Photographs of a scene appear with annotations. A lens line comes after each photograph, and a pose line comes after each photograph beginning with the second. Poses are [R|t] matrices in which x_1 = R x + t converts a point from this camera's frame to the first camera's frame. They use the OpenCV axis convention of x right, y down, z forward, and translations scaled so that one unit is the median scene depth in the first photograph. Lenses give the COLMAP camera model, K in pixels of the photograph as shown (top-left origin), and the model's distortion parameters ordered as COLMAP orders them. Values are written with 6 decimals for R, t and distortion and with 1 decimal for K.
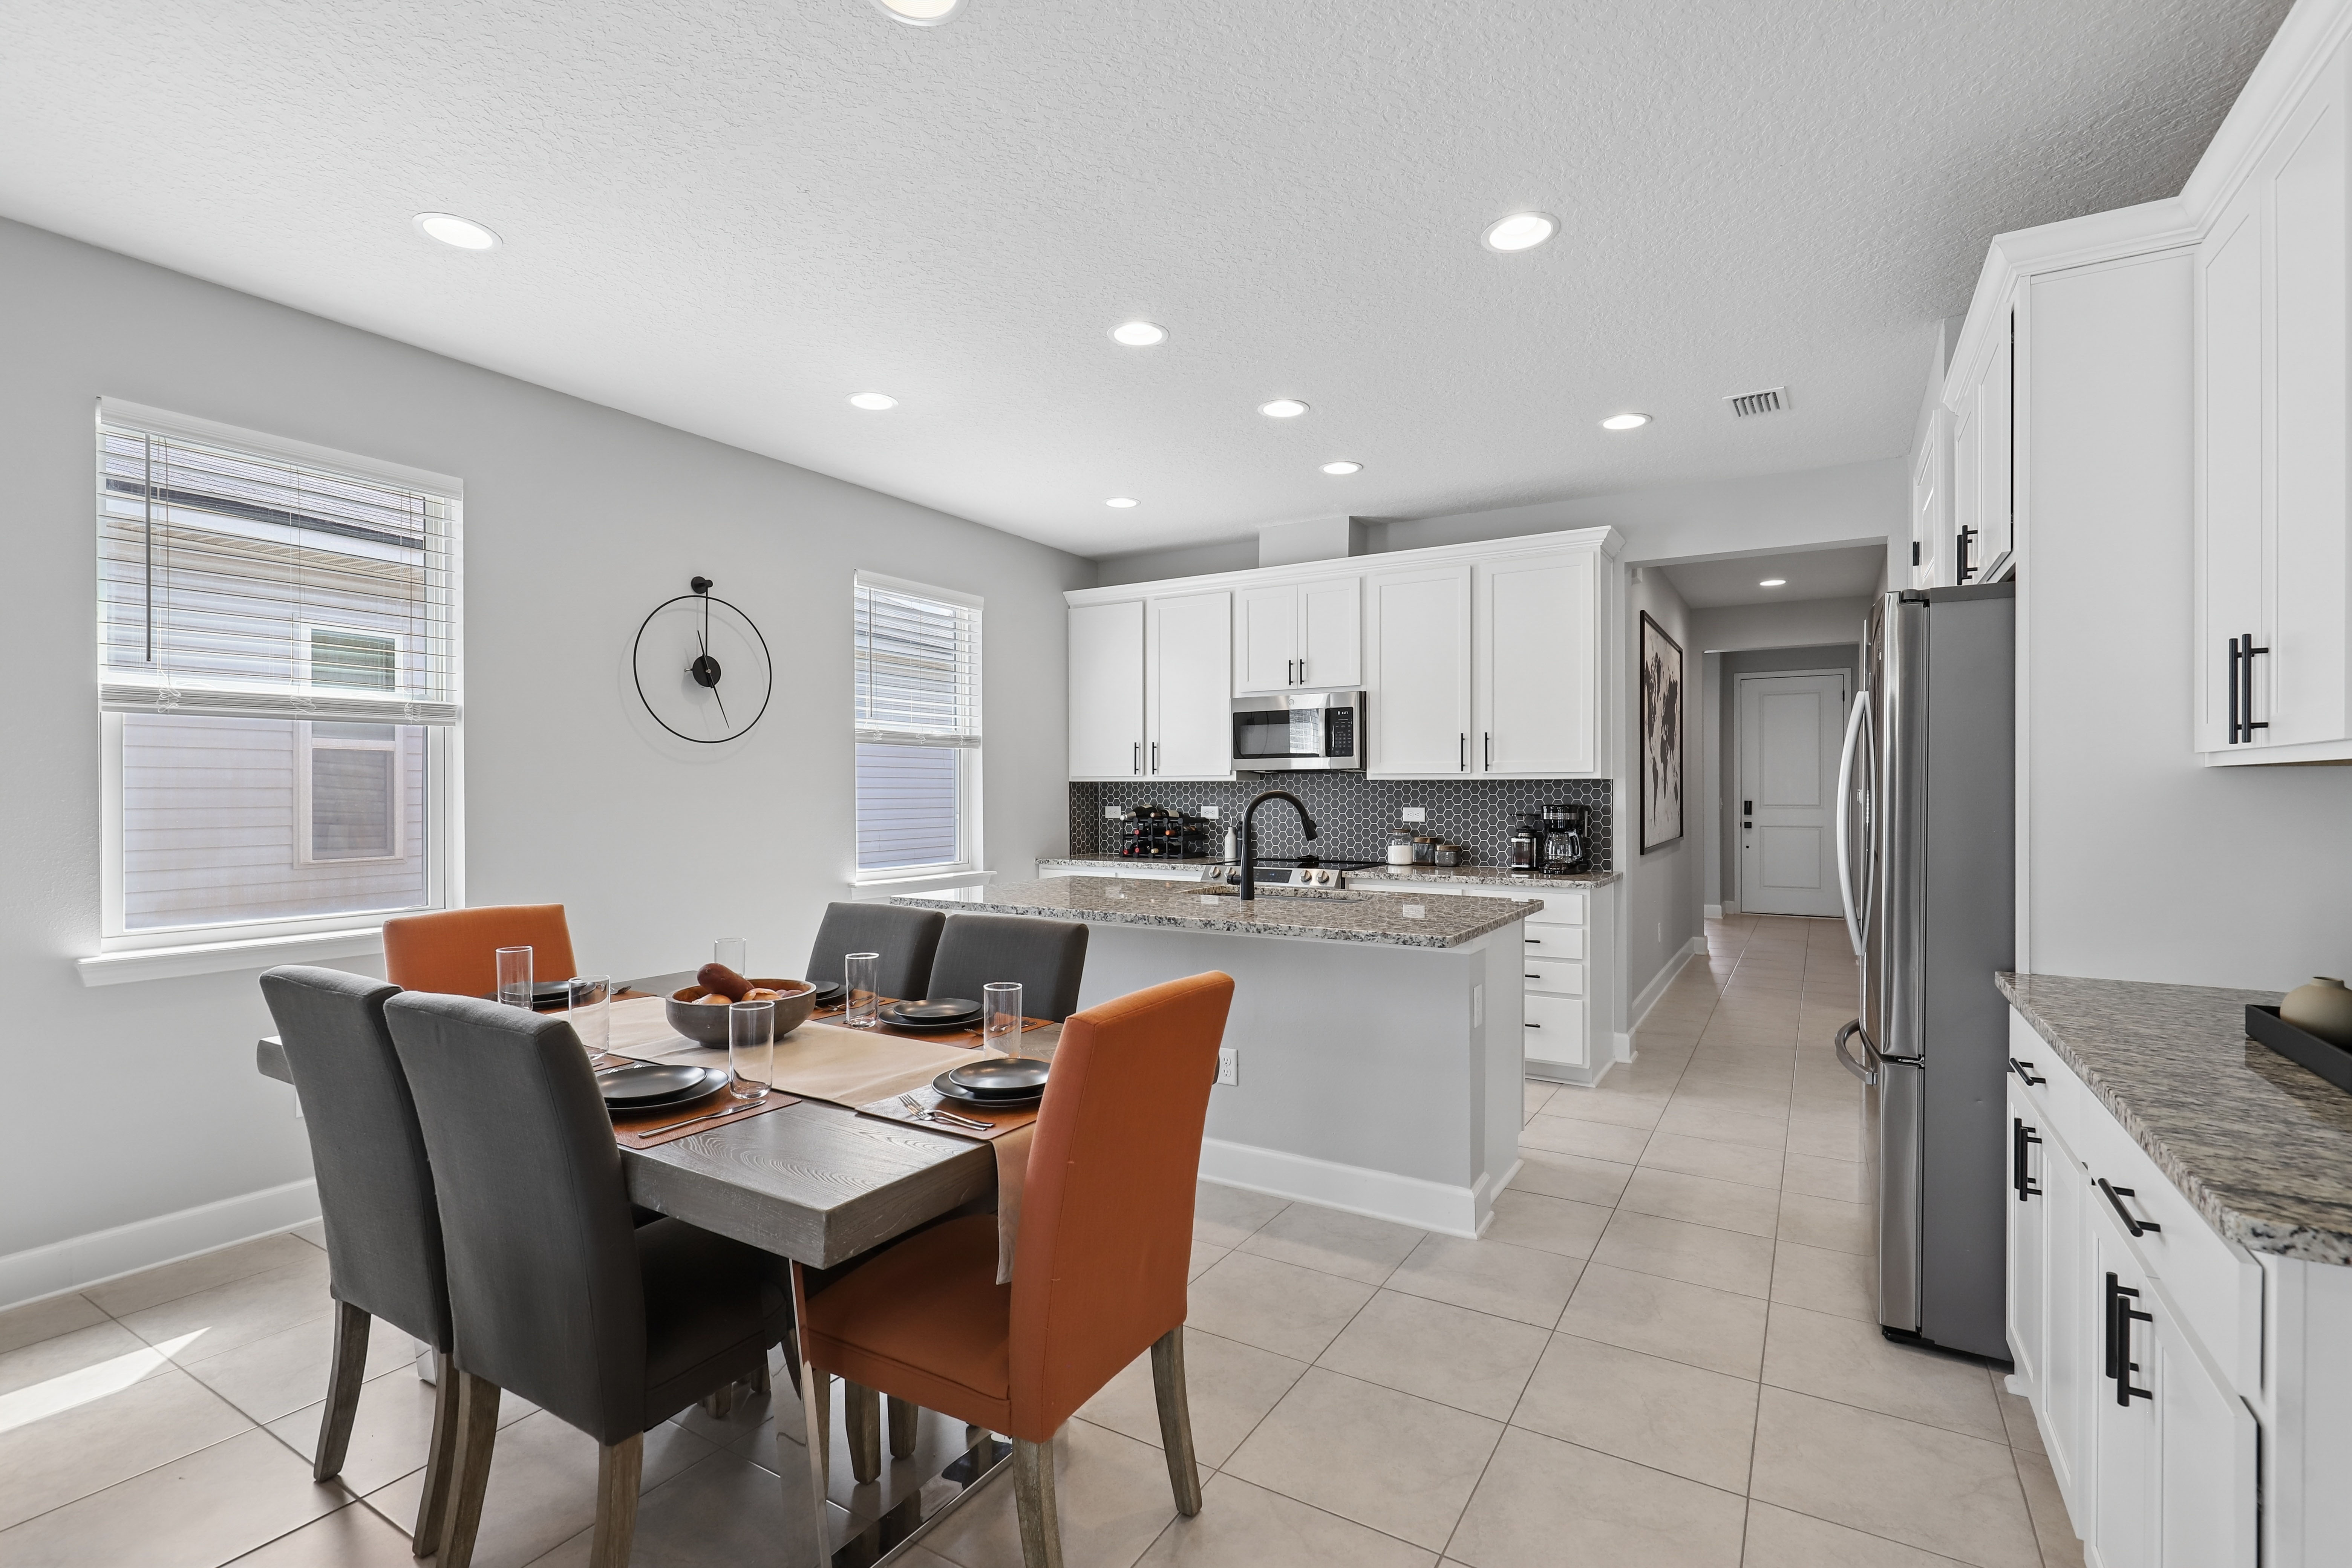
lens RADIAL K [[1075.4, 0, 1176.3], [0, 1075.4, 799.0], [0, 0, 1]] dist [0.002052, -0.000740]
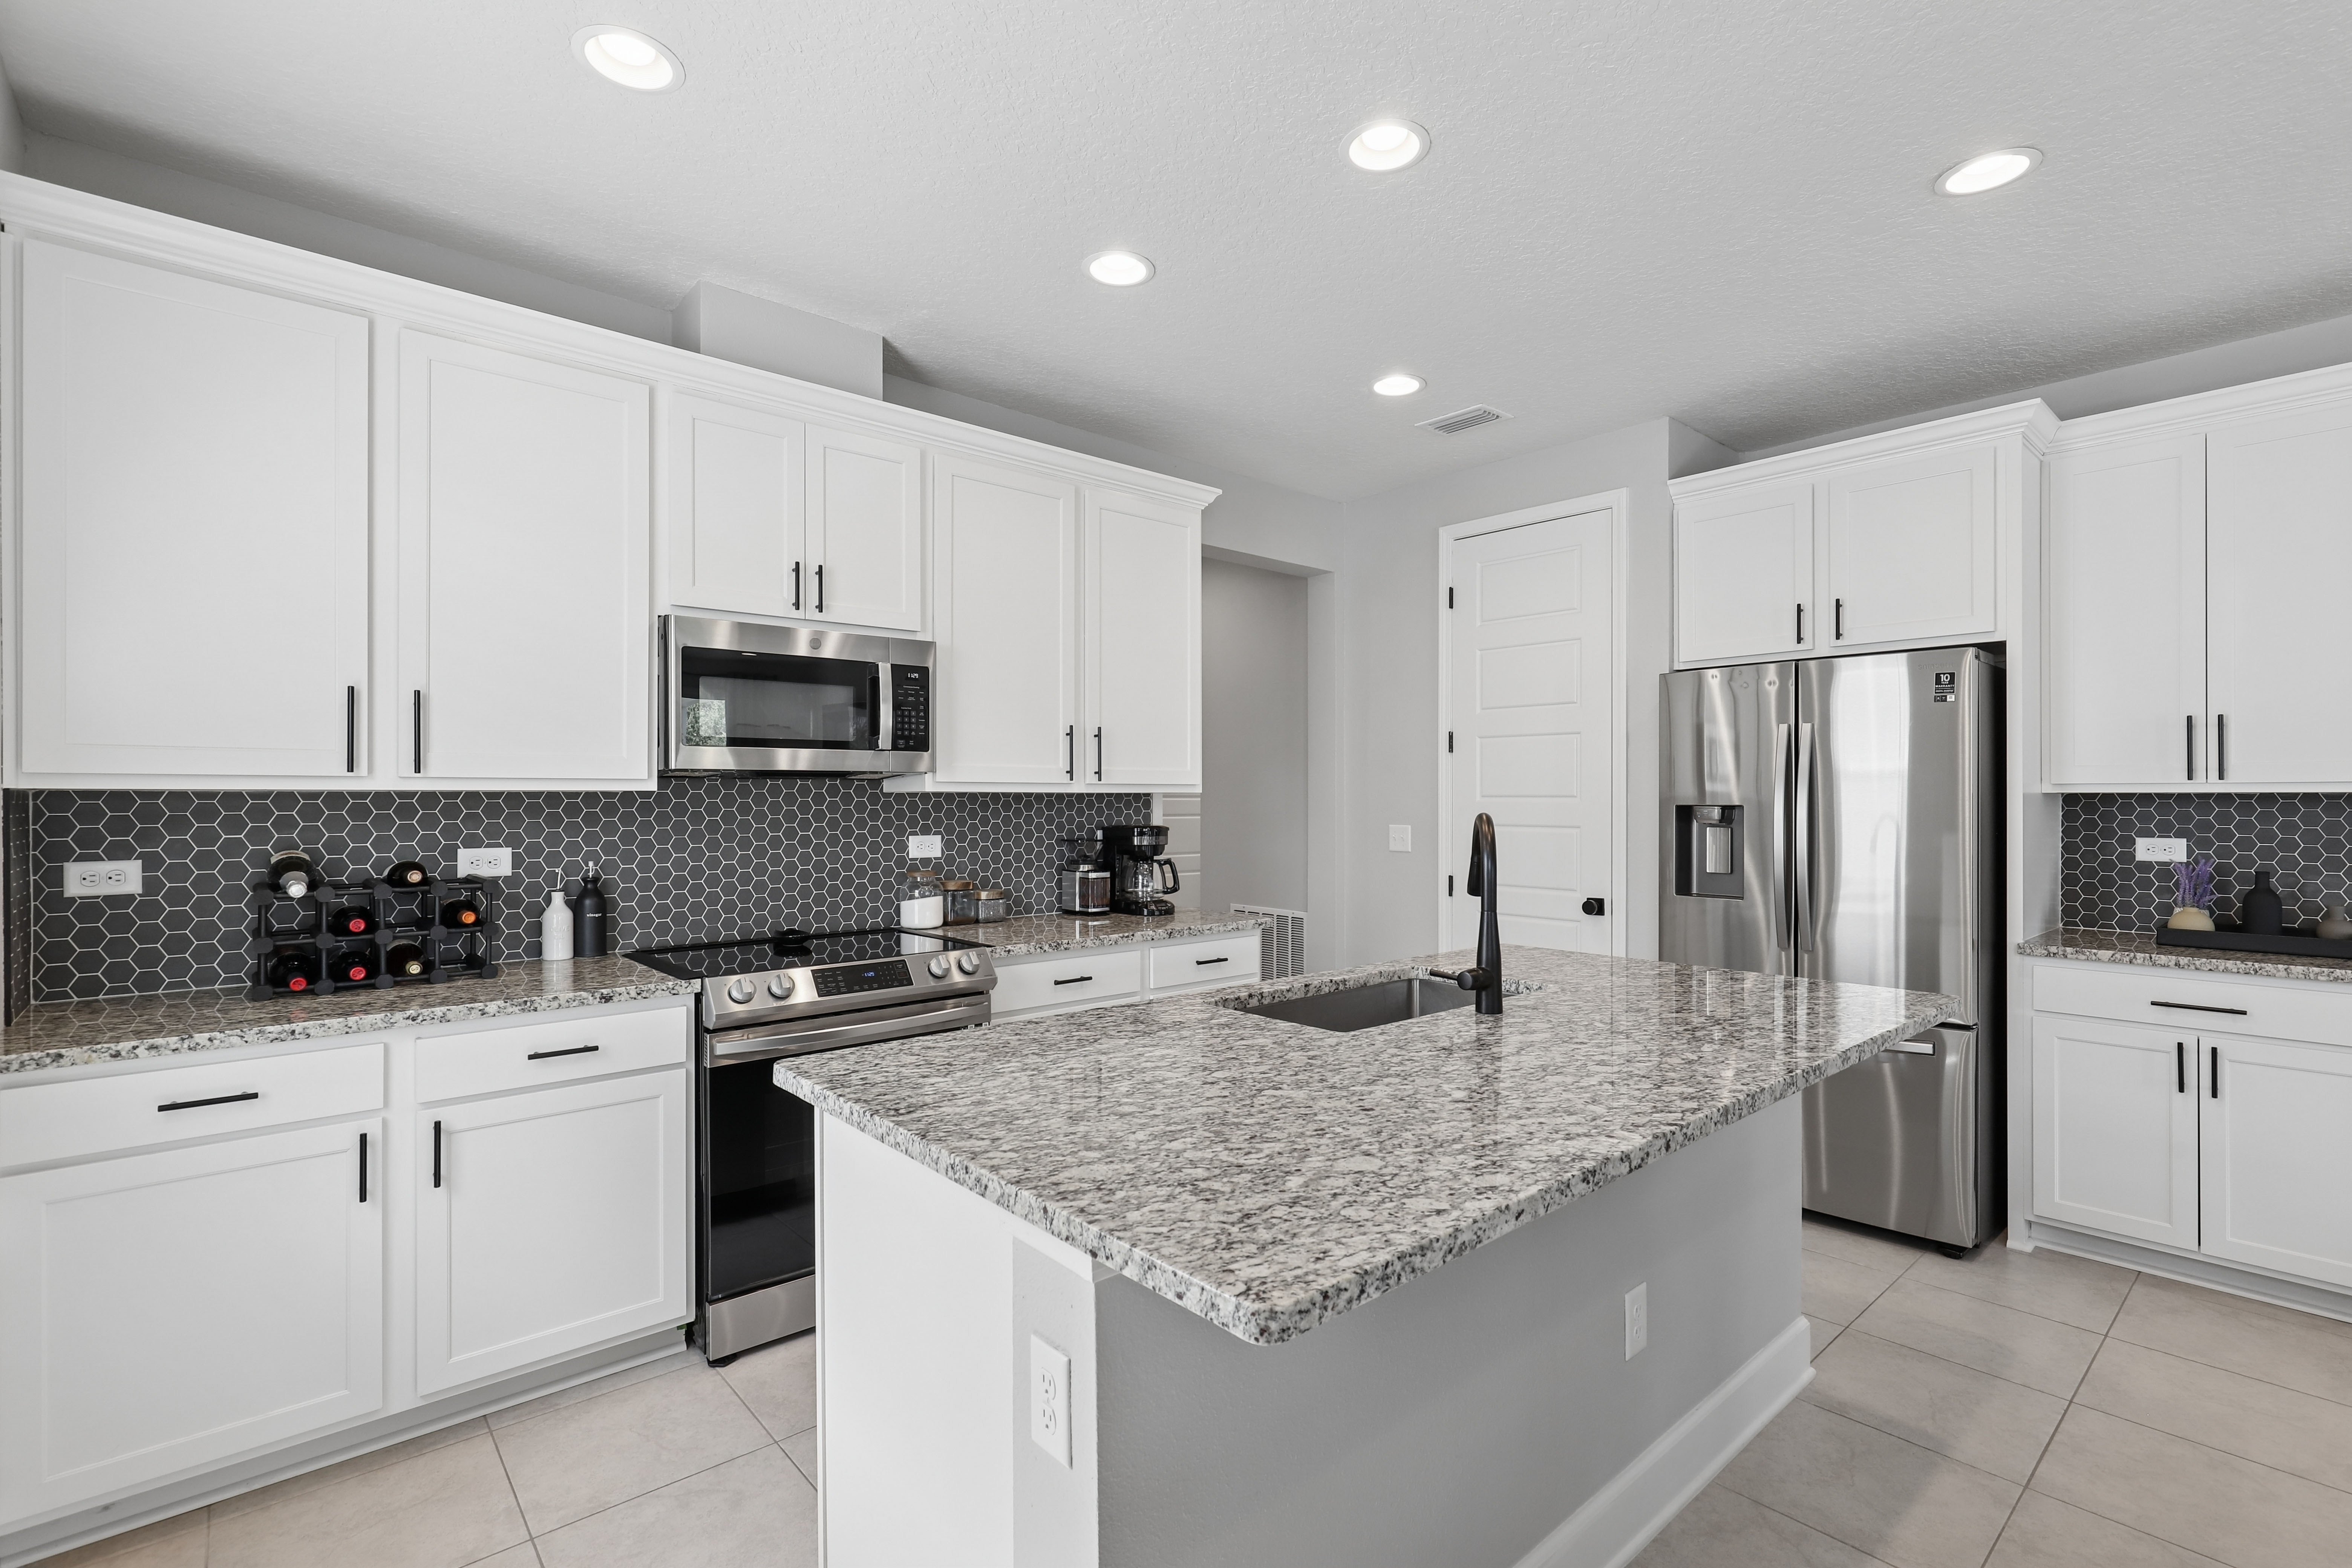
lens RADIAL K [[1075.4, 0, 1190.3], [0, 1075.4, 796.7], [0, 0, 1]] dist [0.002052, -0.000740]
pose [[0.290310, 0.003924, 0.956925, -0.332342], [0.012132, 0.999896, -0.007781, -0.007888], [-0.956856, 0.013868, 0.290232, 0.650353]]
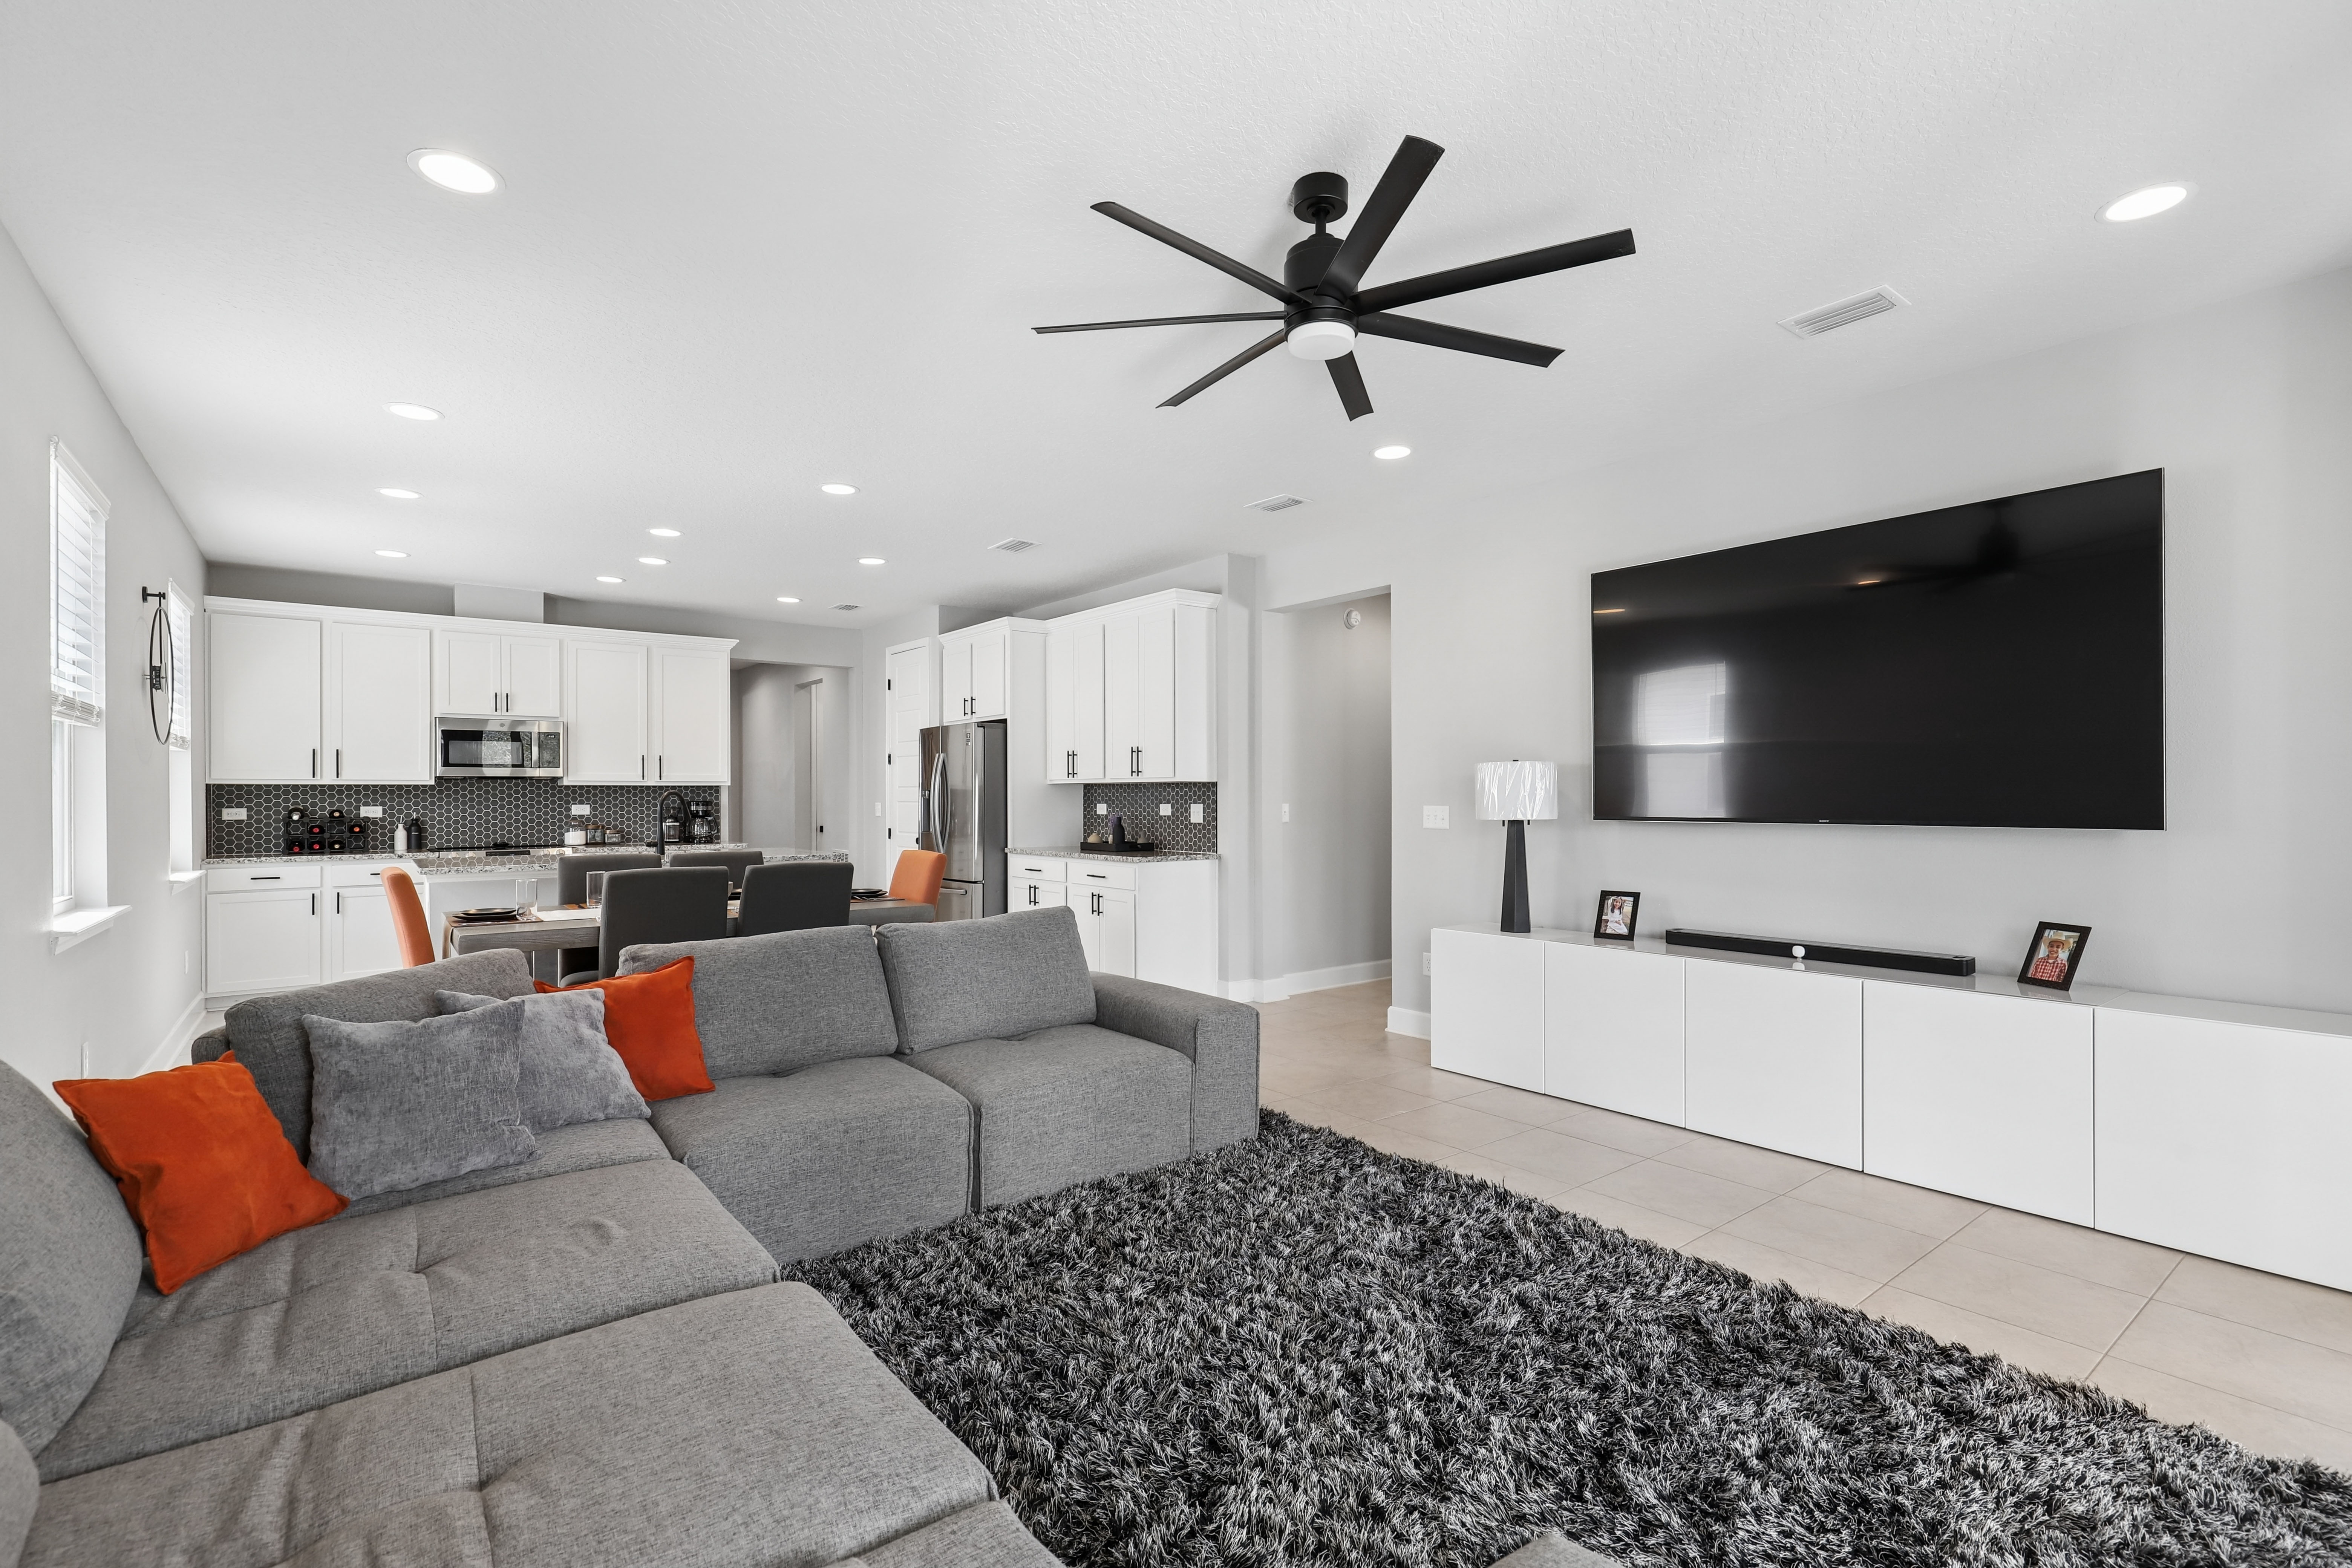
lens RADIAL K [[1075.4, 0, 1194.6], [0, 1075.4, 793.5], [0, 0, 1]] dist [0.002052, -0.000740]
pose [[0.345099, 0.004155, 0.938557, -0.812238], [0.015178, 0.999835, -0.010007, 0.019377], [-0.938444, 0.017698, 0.344978, -0.244118]]
